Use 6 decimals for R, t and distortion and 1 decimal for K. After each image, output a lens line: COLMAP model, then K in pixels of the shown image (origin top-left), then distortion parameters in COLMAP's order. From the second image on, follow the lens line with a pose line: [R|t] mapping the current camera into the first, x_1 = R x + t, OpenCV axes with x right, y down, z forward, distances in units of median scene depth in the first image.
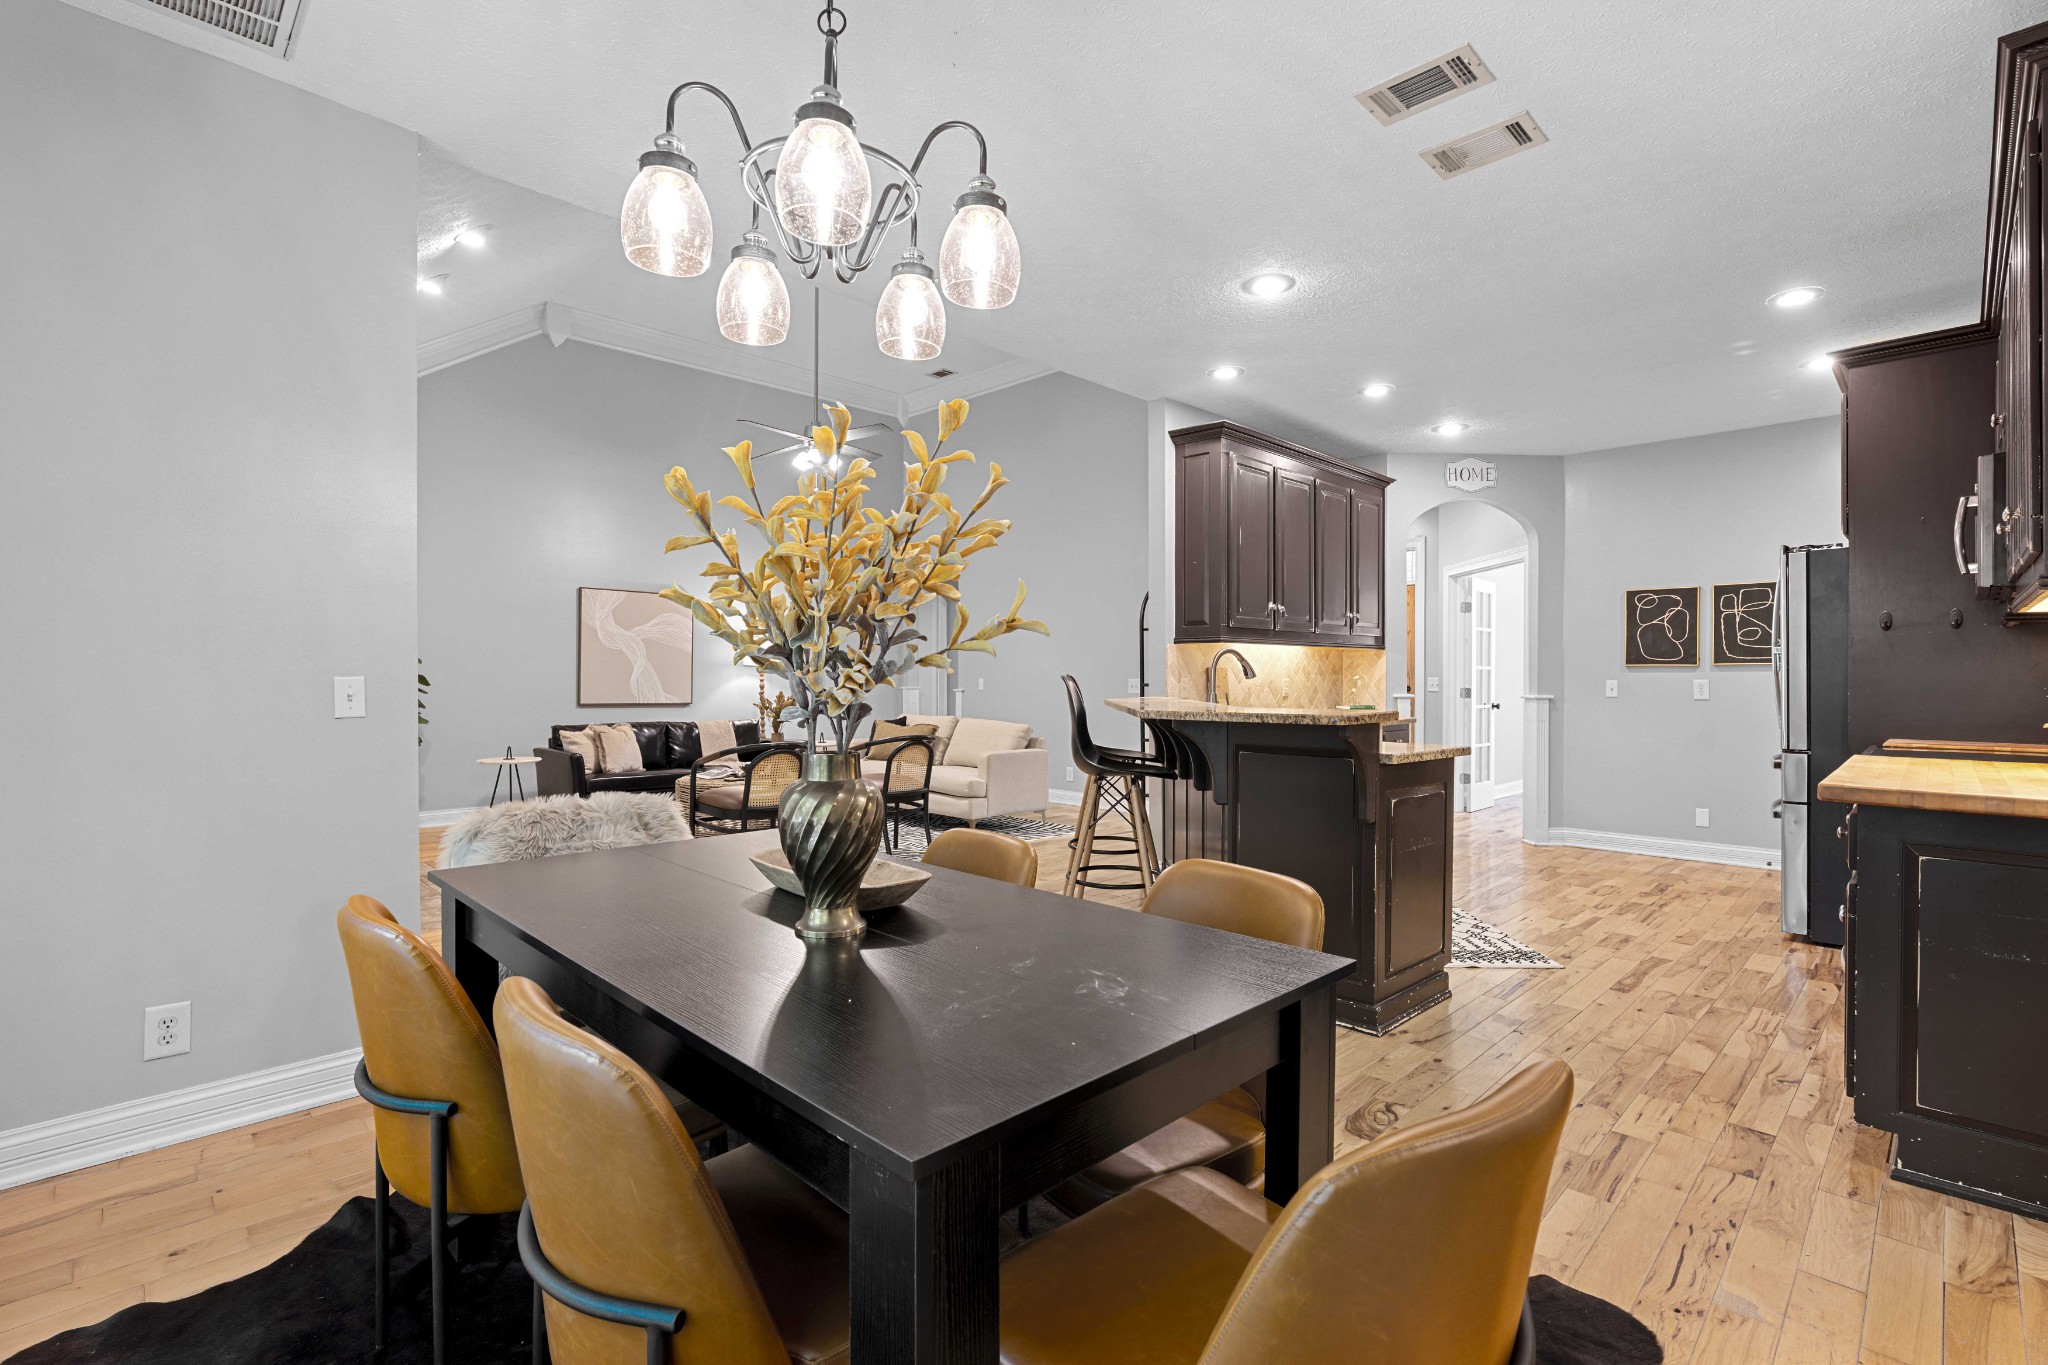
lens RADIAL K [[928.2, 0, 1038.5], [0, 928.2, 679.1], [0, 0, 1]] dist [-0.000199, 0.000458]
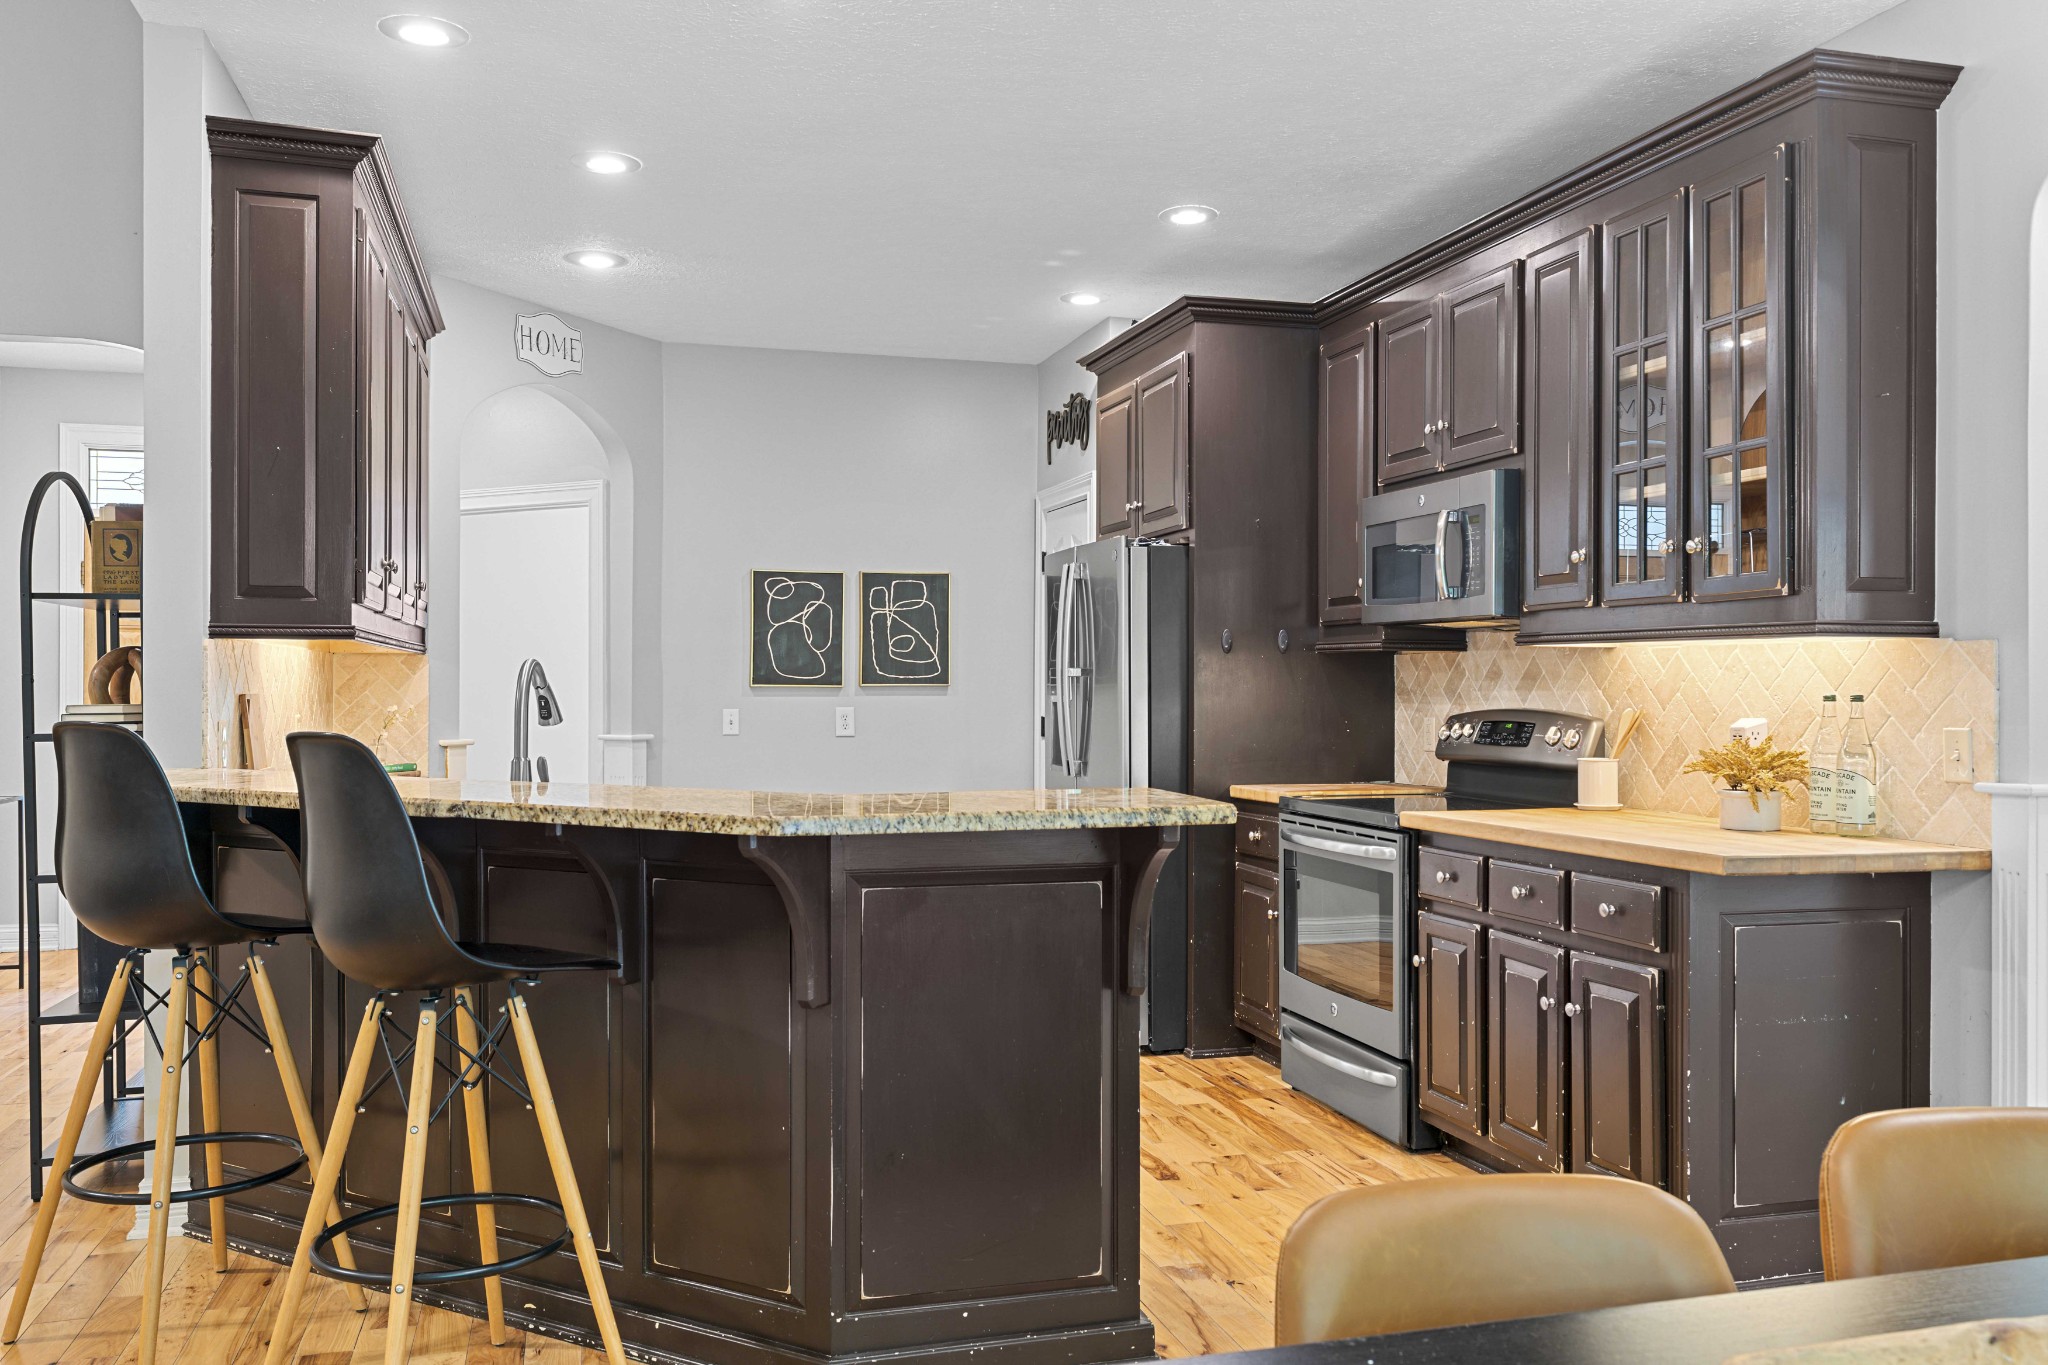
lens RADIAL K [[1599.5, 0, 1028.7], [0, 1599.5, 693.2], [0, 0, 1]] dist [-0.001364, 0.003692]
pose [[0.491385, -0.003007, 0.870937, -0.297361], [0.000183, 0.999994, 0.003349, -0.016029], [-0.870942, -0.001486, 0.491383, 0.345040]]
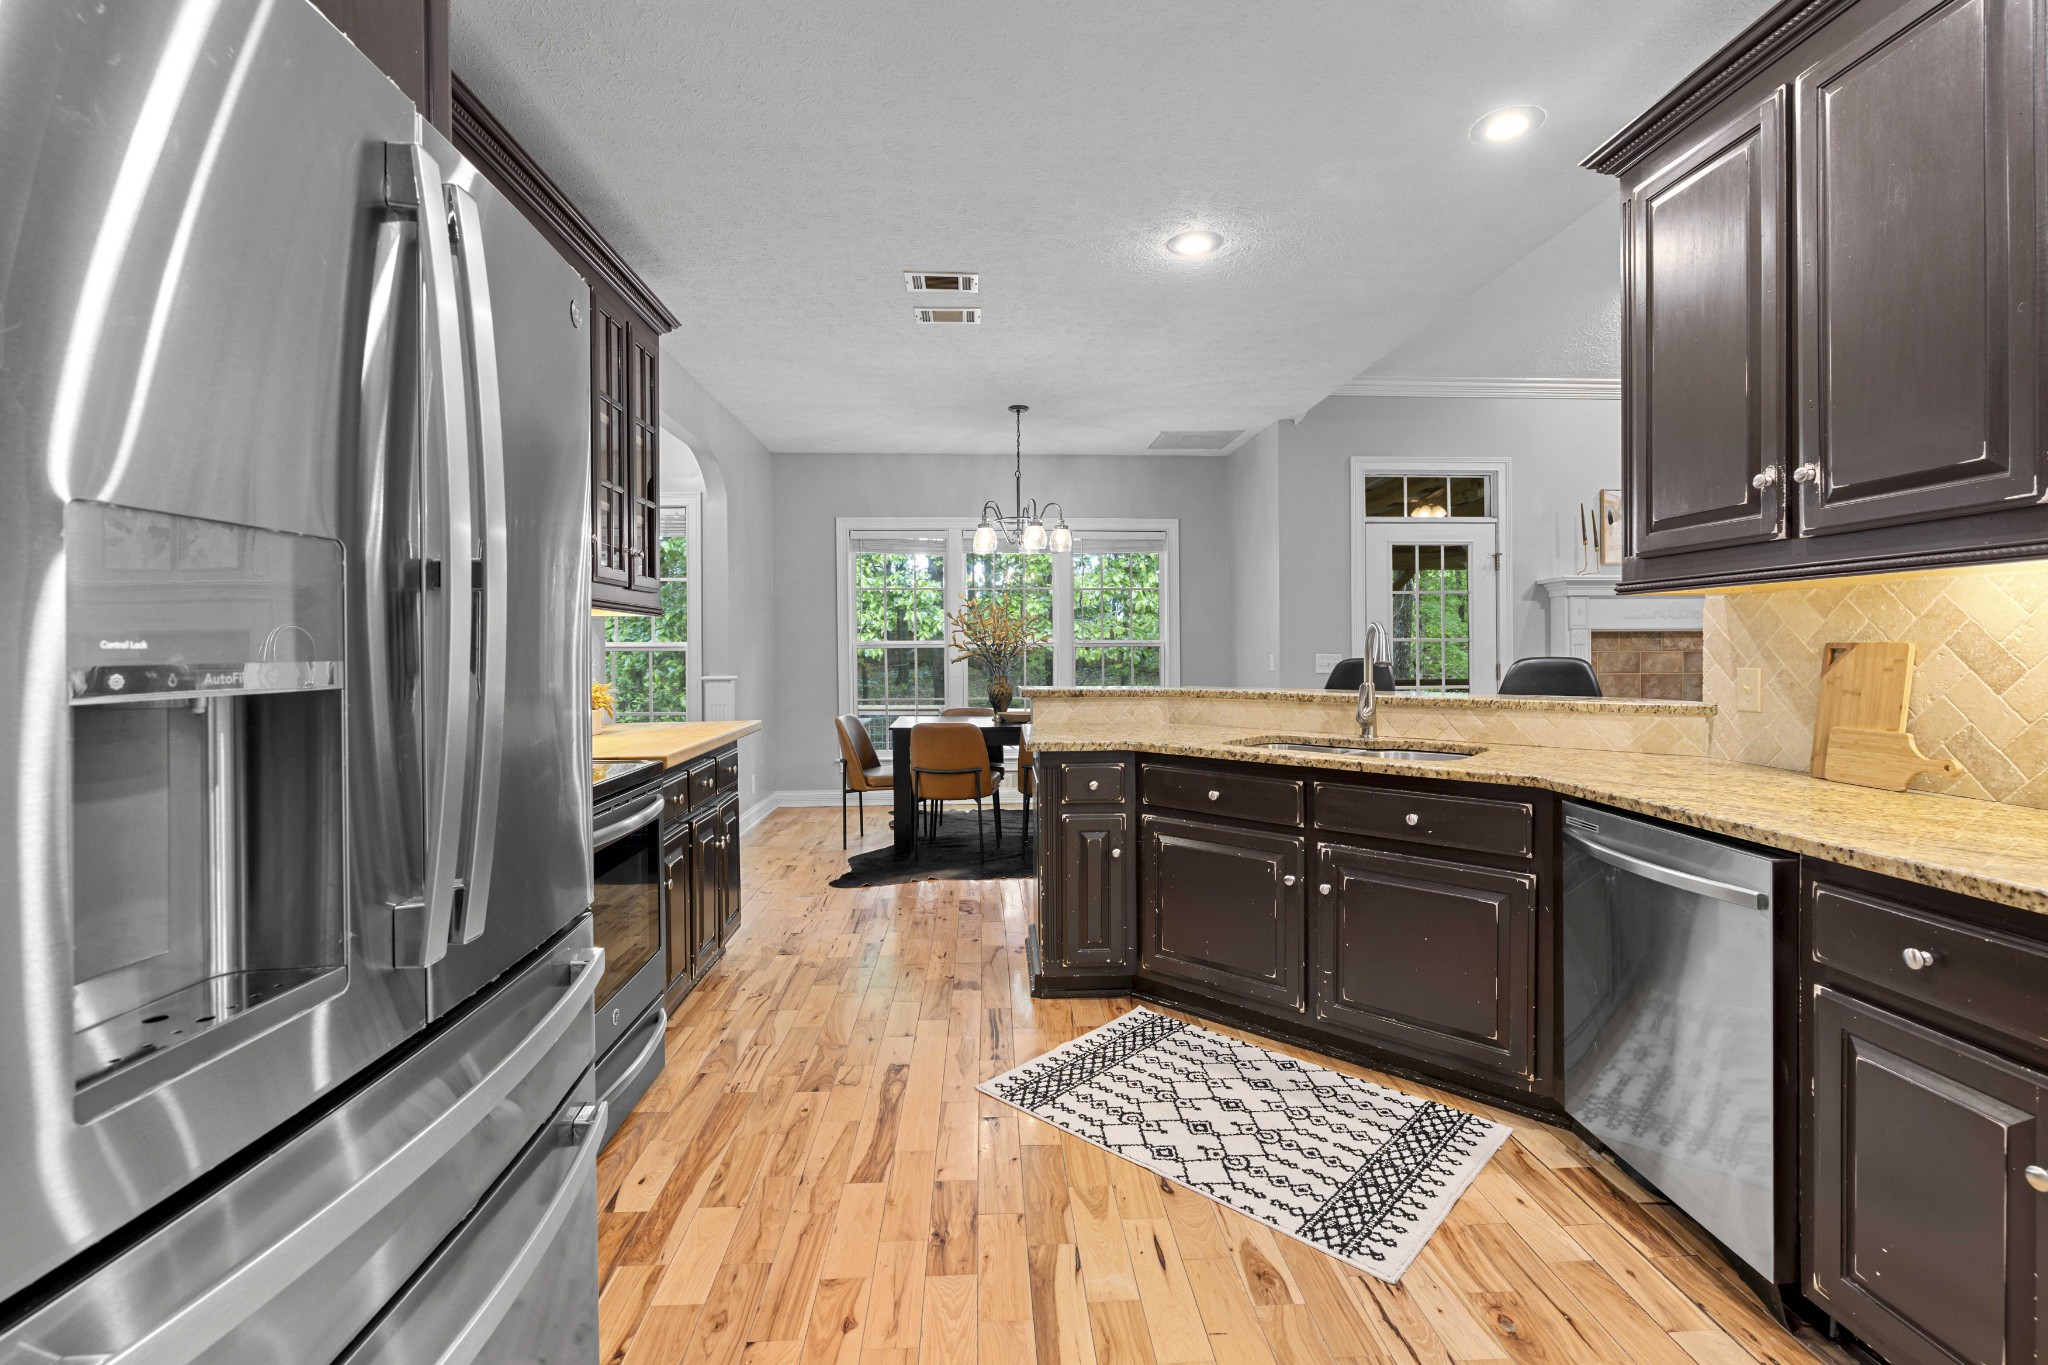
lens RADIAL K [[917.9, 0, 1031.2], [0, 917.9, 675.9], [0, 0, 1]] dist [-0.003629, 0.000792]
pose [[-0.669129, 0.024475, -0.742743, 0.752680], [0.003759, 0.999556, 0.029550, -0.011923], [0.743137, 0.016980, -0.668924, 1.073706]]
